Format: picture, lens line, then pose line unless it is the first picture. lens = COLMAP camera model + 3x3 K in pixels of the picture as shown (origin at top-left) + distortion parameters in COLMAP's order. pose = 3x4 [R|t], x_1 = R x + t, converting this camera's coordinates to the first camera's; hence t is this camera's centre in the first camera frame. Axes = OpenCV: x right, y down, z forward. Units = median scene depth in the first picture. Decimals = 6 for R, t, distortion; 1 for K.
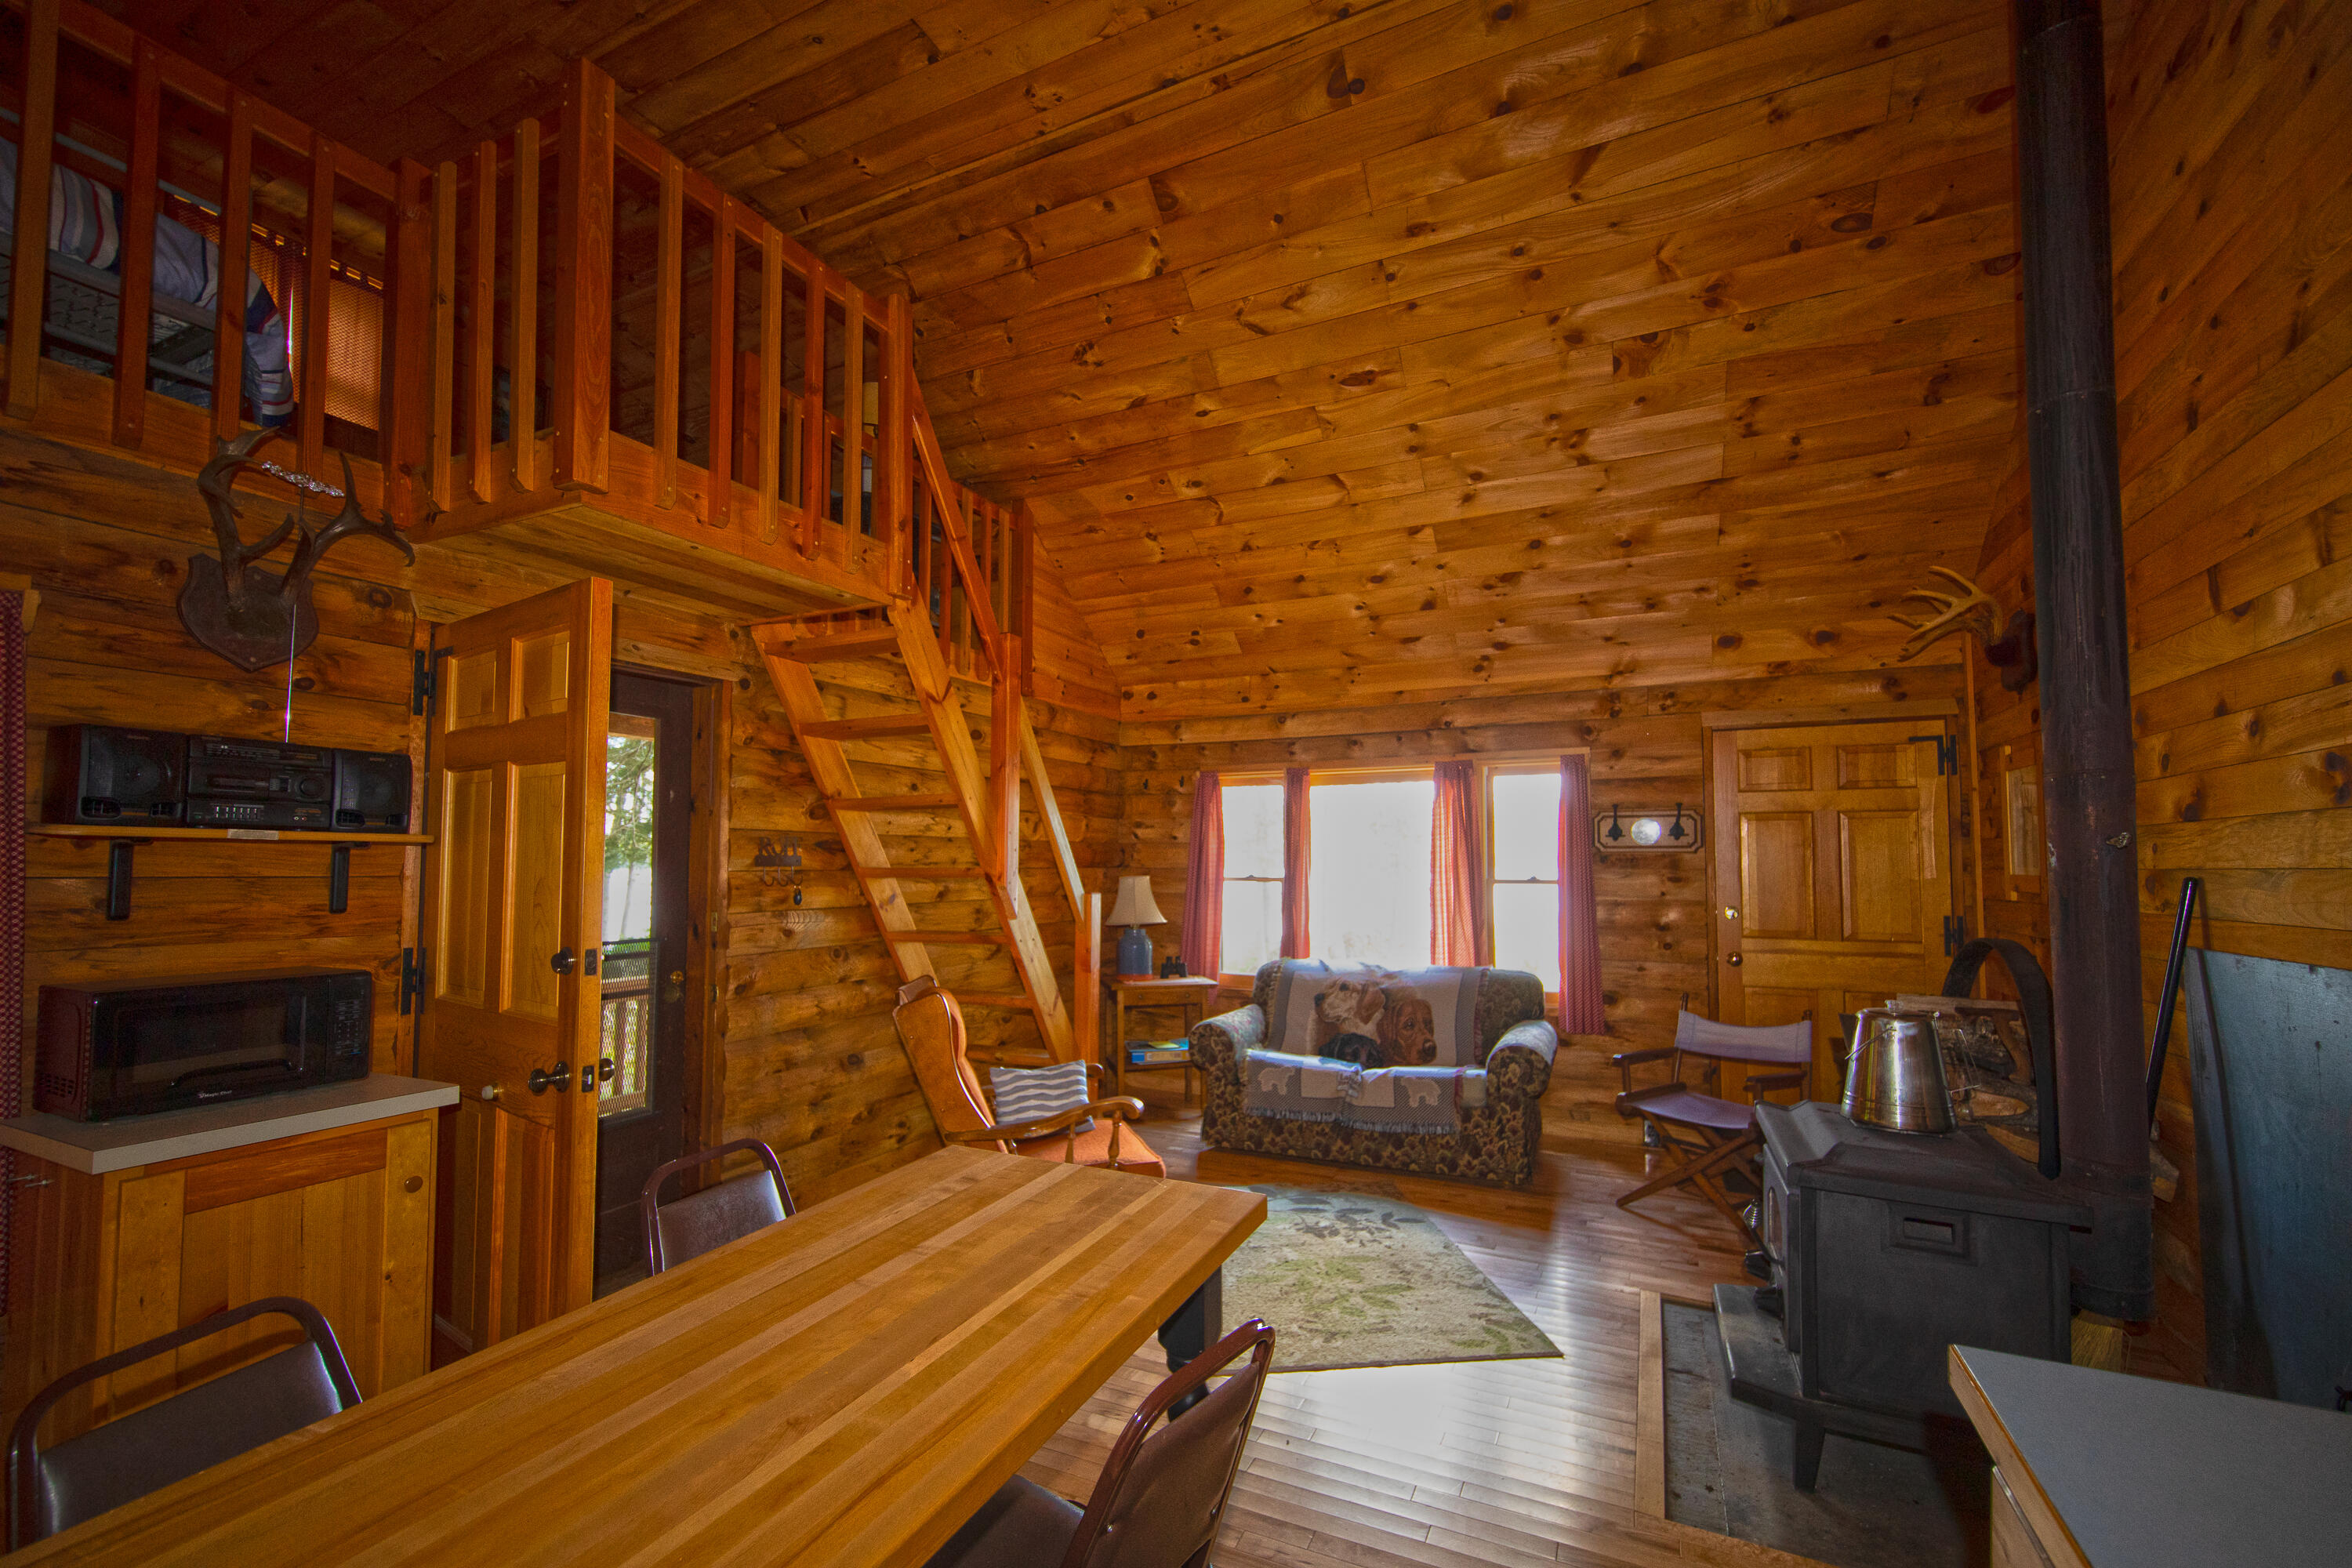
lens RADIAL K [[982.5, 0, 1155.9], [0, 982.5, 822.2], [0, 0, 1]] dist [0.003398, 0.000434]
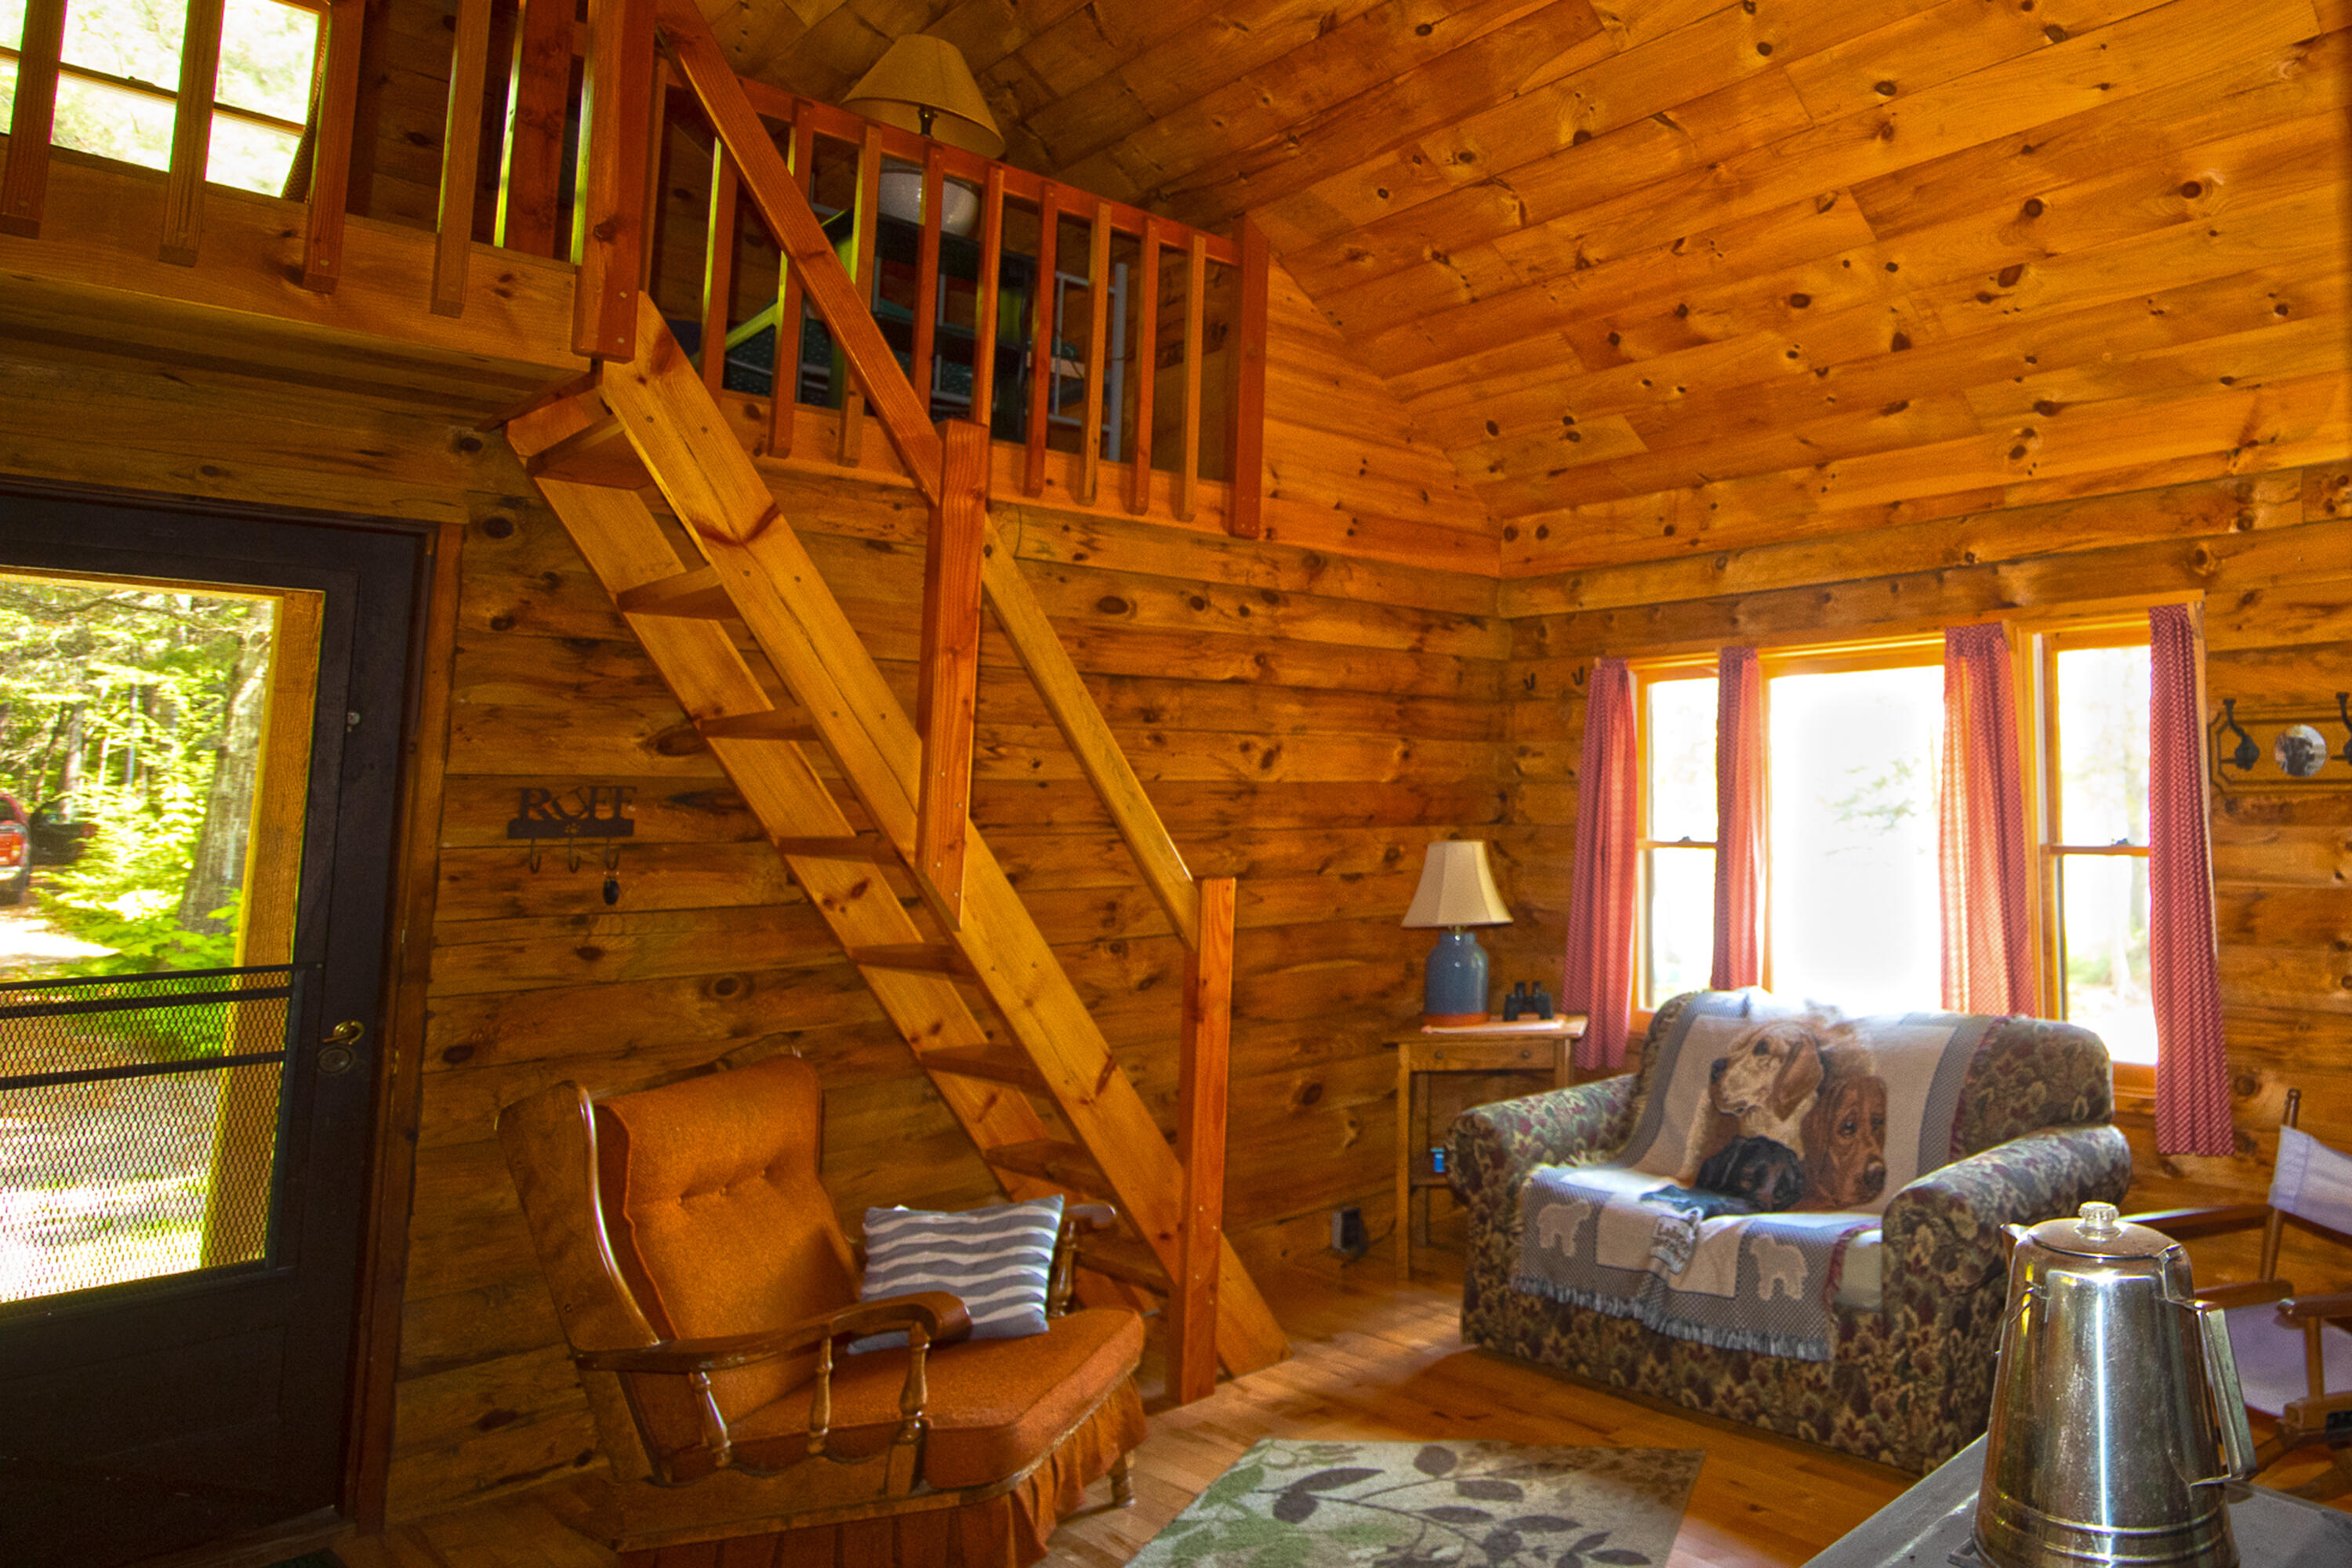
lens RADIAL K [[1651.6, 0, 1234.7], [0, 1651.6, 660.1], [0, 0, 1]] dist [-0.004527, -0.002297]
pose [[0.983405, -0.026310, -0.179508, 0.090209], [0.016633, 0.998337, -0.055197, 0.000189], [0.180661, 0.051295, 0.982207, 0.053495]]
